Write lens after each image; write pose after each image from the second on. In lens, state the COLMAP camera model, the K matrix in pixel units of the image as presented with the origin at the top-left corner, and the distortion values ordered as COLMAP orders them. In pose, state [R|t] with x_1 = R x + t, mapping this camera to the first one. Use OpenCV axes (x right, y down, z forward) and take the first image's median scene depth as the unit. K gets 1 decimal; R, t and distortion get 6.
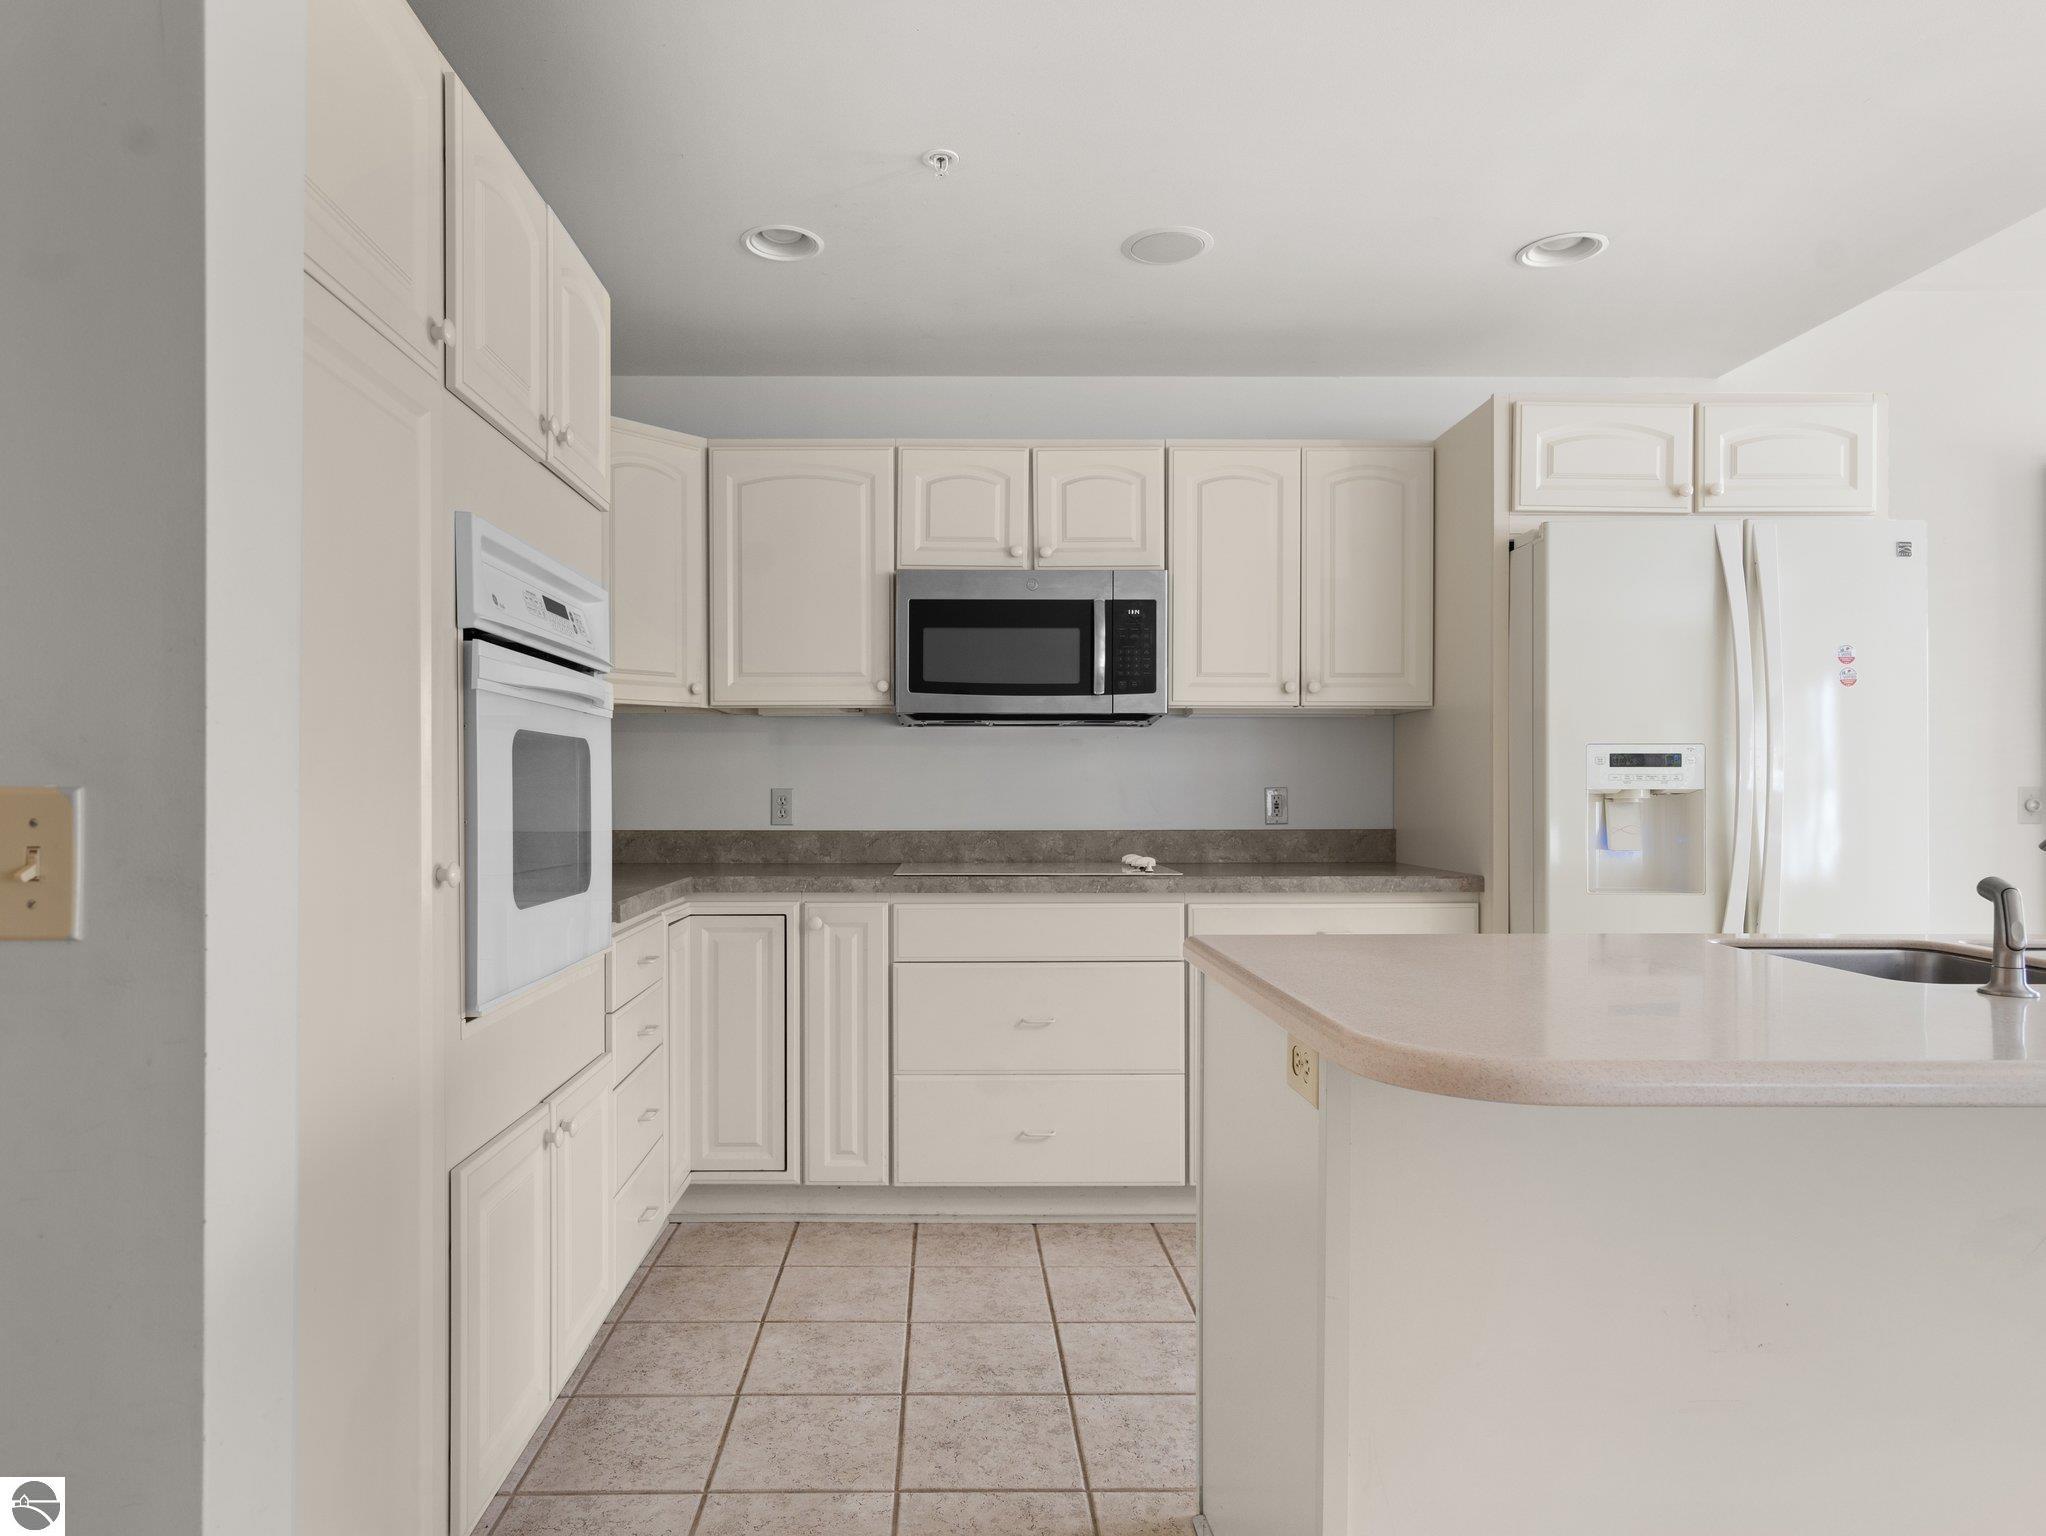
lens RADIAL K [[1217.1, 0, 963.0], [0, 1217.1, 807.1], [0, 0, 1]] dist [-0.000830, 0.005637]
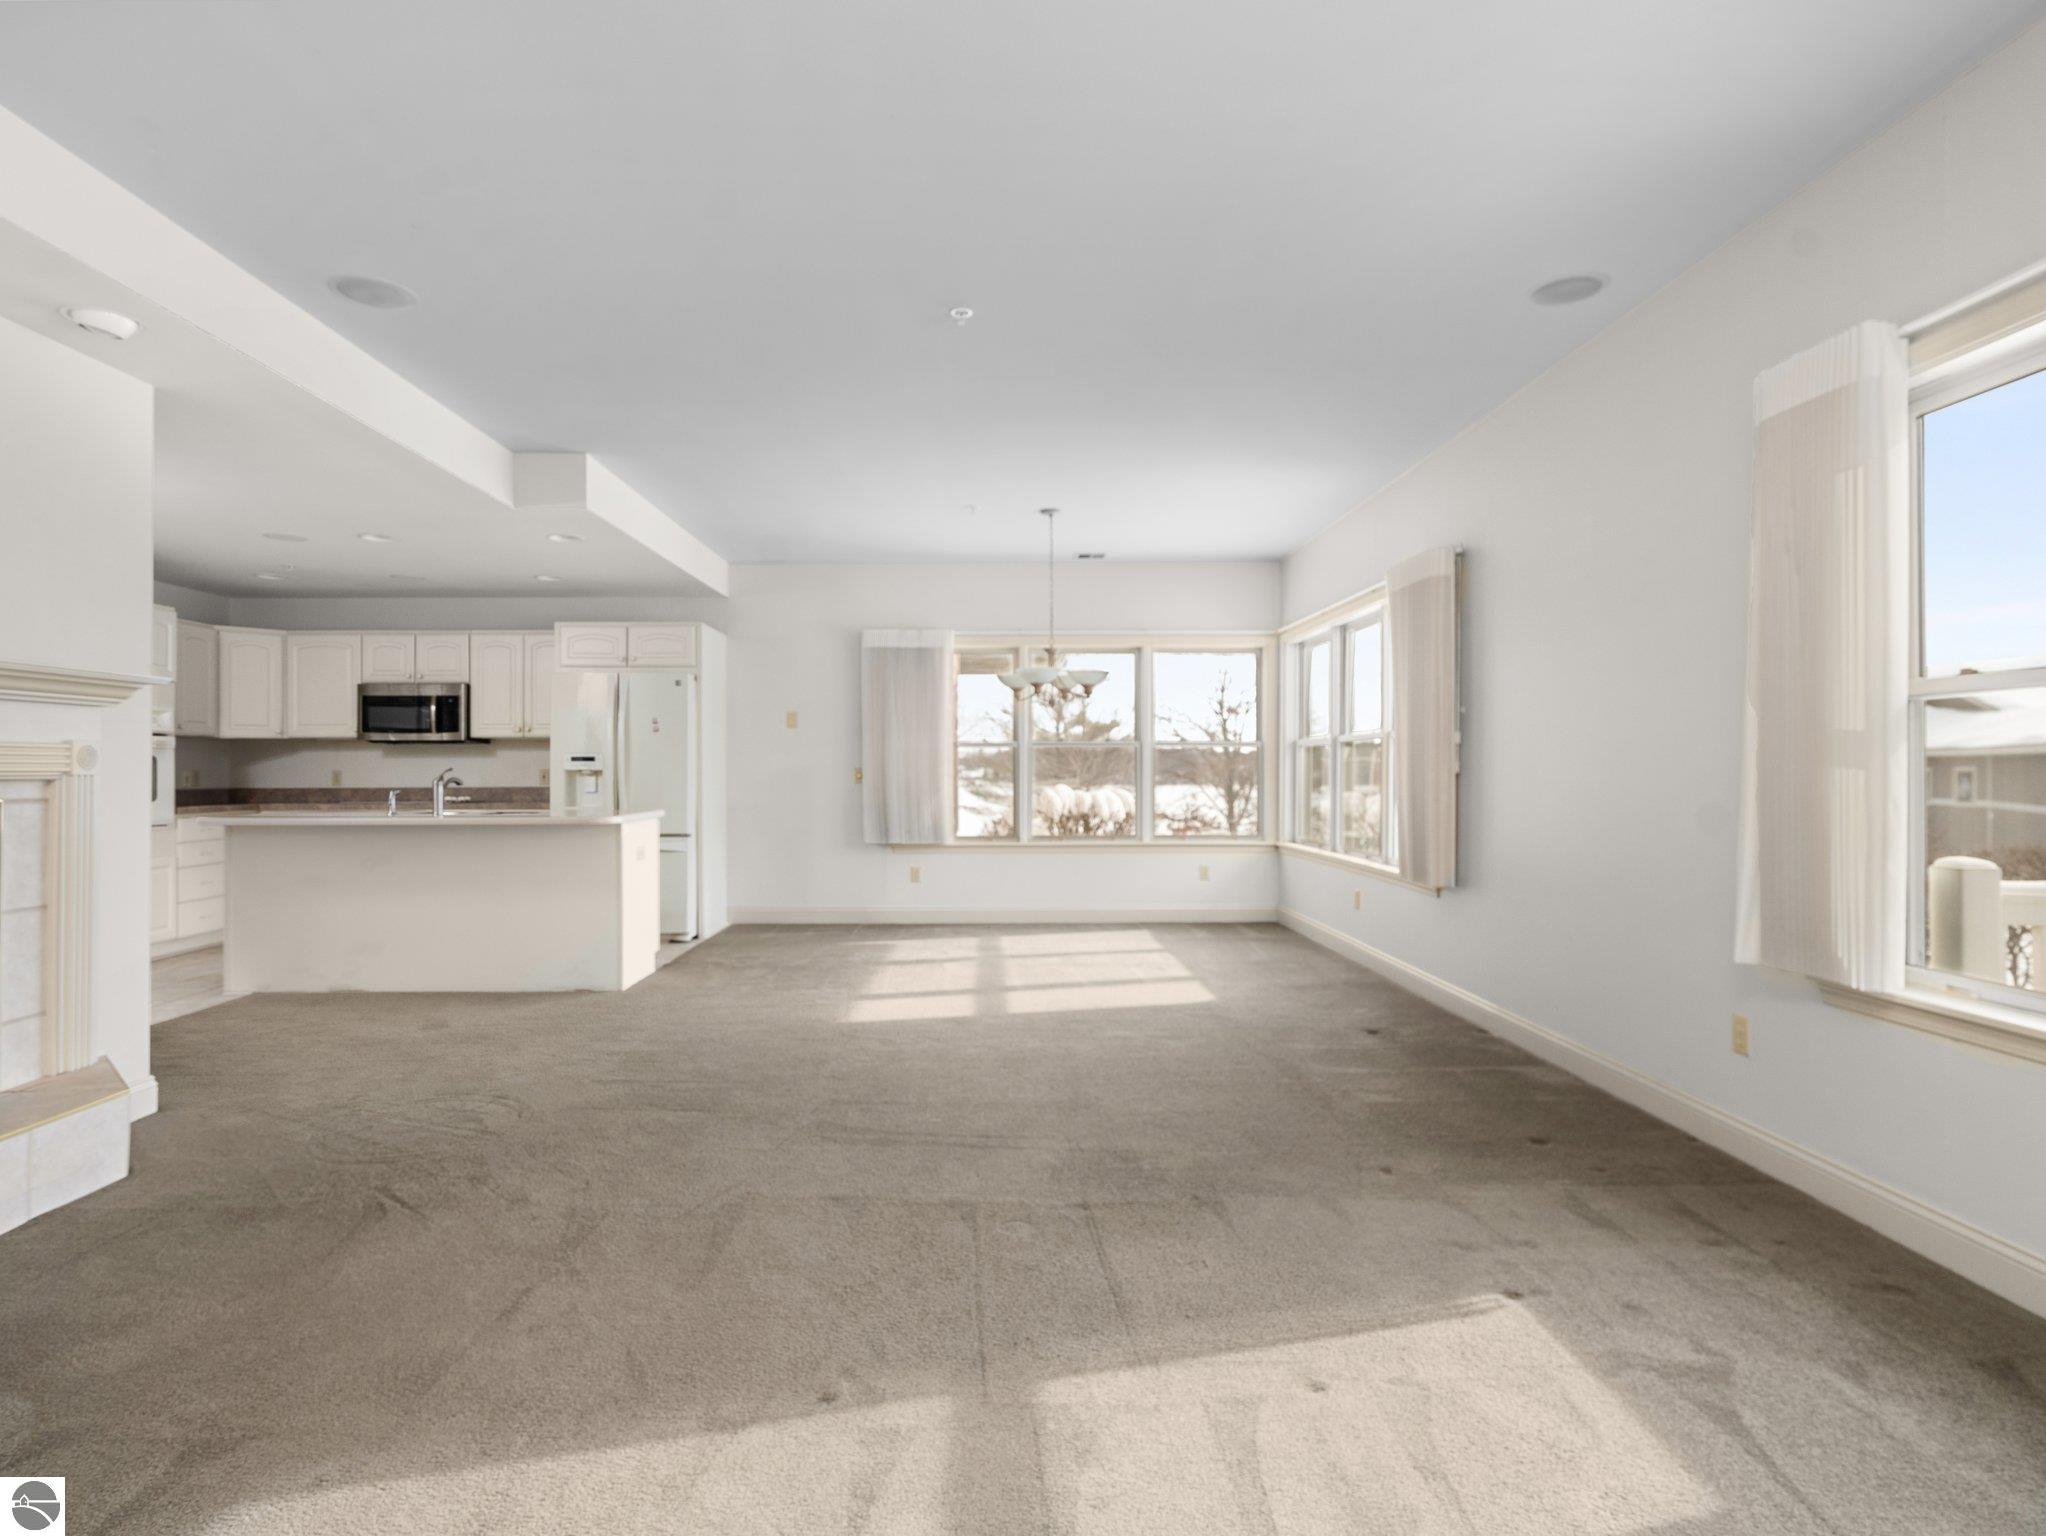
lens RADIAL K [[1089.0, 0, 1010.6], [0, 1089.0, 767.5], [0, 0, 1]] dist [-0.012841, 0.005914]
pose [[0.999976, -0.003746, 0.005784, 1.404650], [0.003813, 0.999926, -0.011547, 0.012337], [-0.005740, 0.011569, 0.999917, -1.378415]]
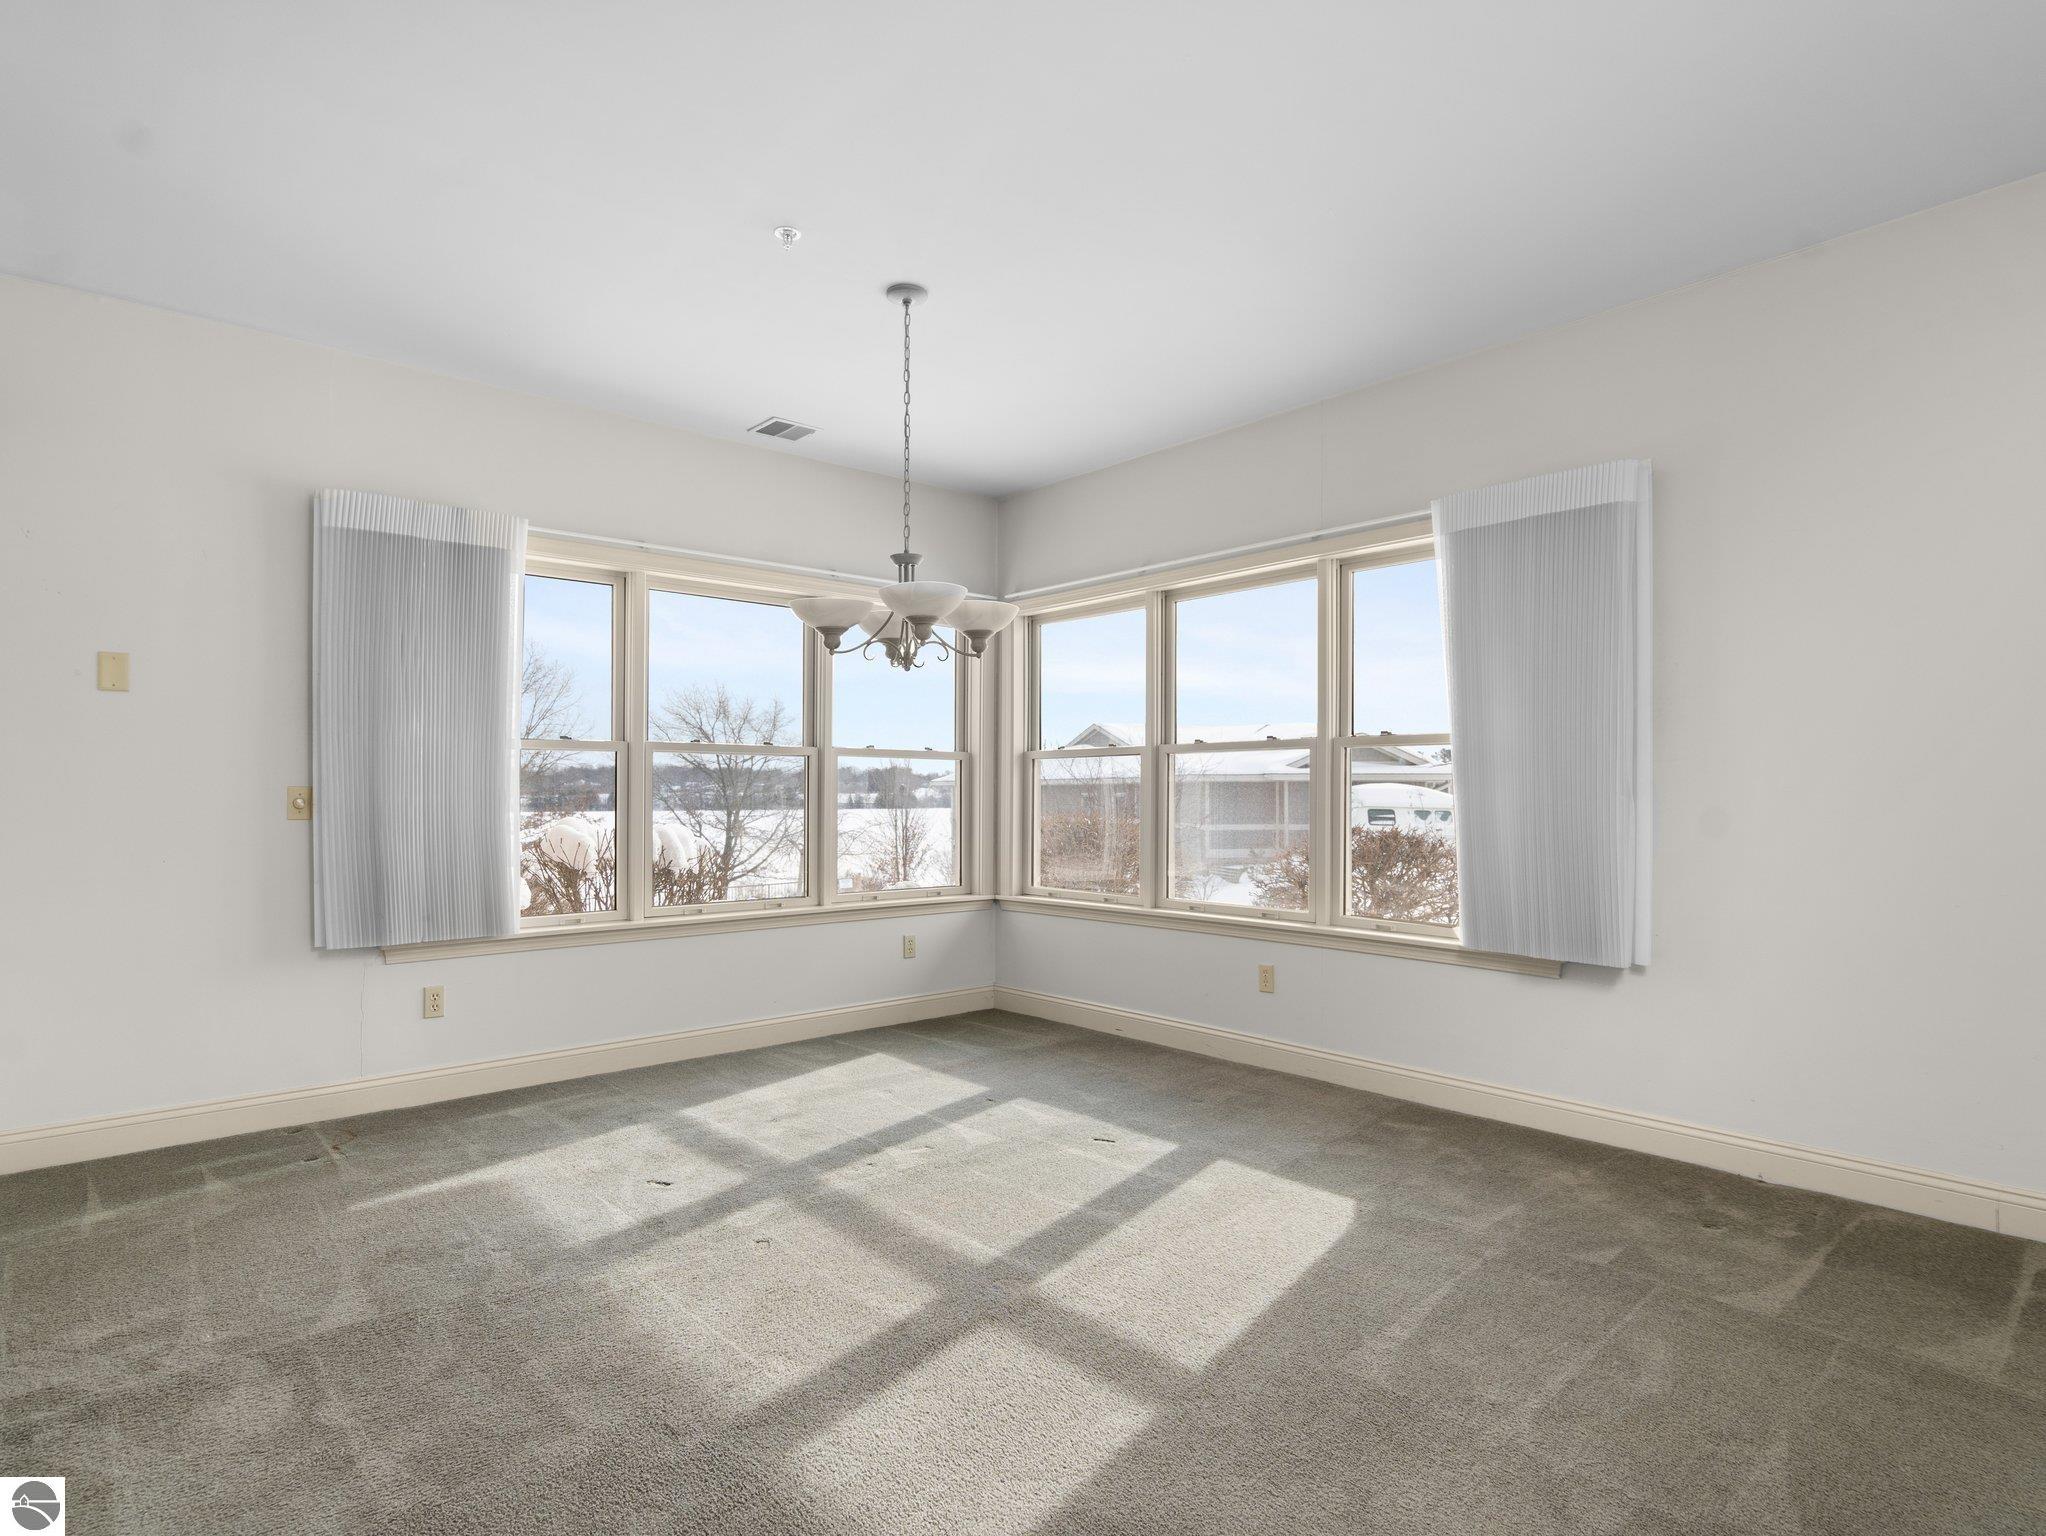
lens RADIAL K [[1089.0, 0, 1016.1], [0, 1089.0, 778.3], [0, 0, 1]] dist [-0.012841, 0.005914]
pose [[0.764022, 0.007451, 0.645147, 0.890497], [0.008675, 0.999724, -0.021818, 0.005713], [-0.645131, 0.022266, 0.763747, -0.201135]]
